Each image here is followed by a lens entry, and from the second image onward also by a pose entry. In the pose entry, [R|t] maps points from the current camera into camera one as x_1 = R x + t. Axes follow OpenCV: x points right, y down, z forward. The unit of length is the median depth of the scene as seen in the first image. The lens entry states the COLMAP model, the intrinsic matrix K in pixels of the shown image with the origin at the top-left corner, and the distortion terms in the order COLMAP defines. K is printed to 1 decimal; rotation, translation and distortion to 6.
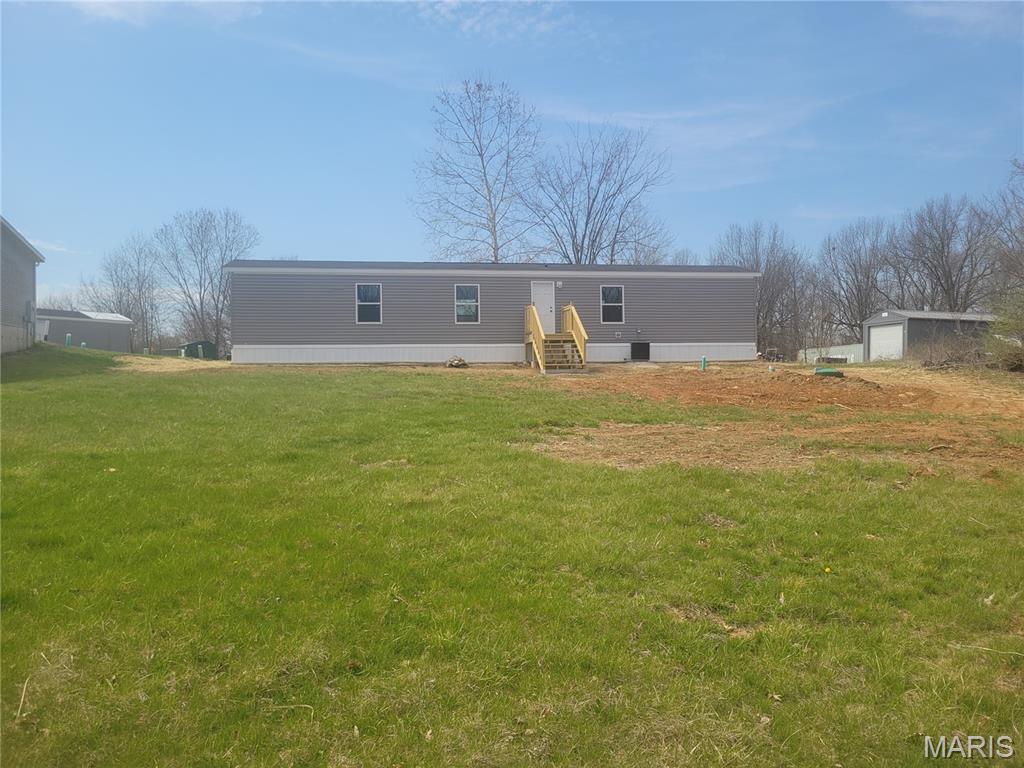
lens RADIAL K [[781.6, 0, 512.0], [0, 781.6, 385.2], [0, 0, 1]] dist [0.023312, 0.004982]
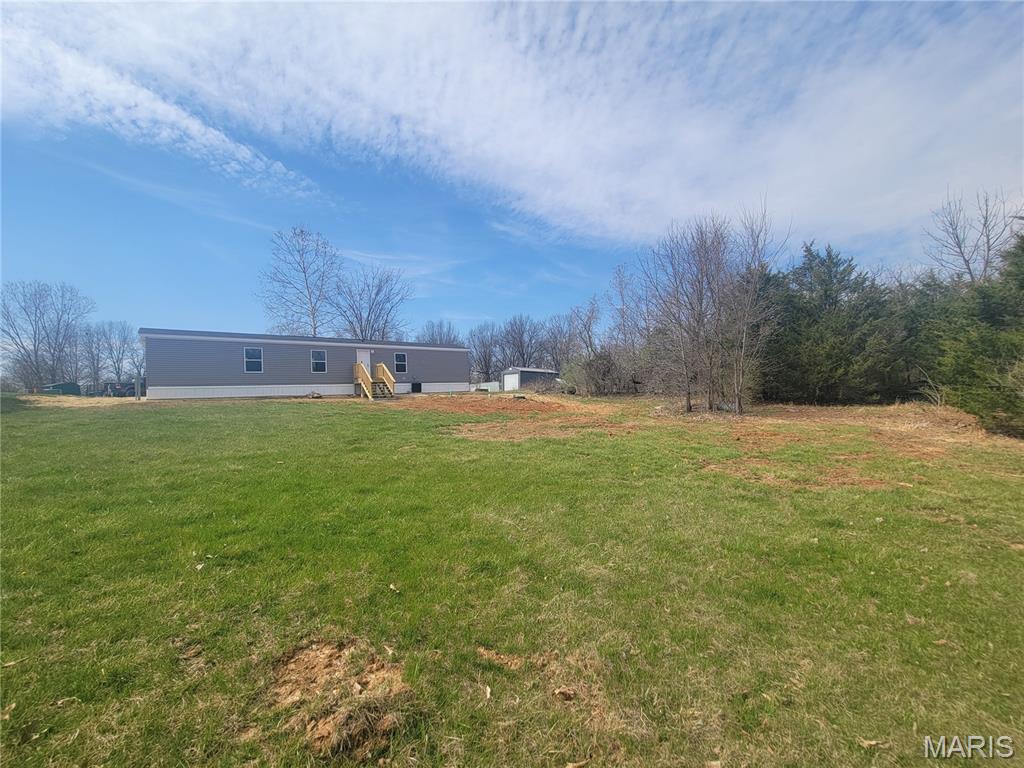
lens RADIAL K [[409.5, 0, 523.3], [0, 409.5, 402.9], [0, 0, 1]] dist [0.003188, 0.000043]
pose [[0.868228, -0.029084, 0.495312, -0.107332], [0.029242, 0.999545, 0.007434, -0.005442], [-0.495303, 0.008030, 0.868683, -0.004889]]
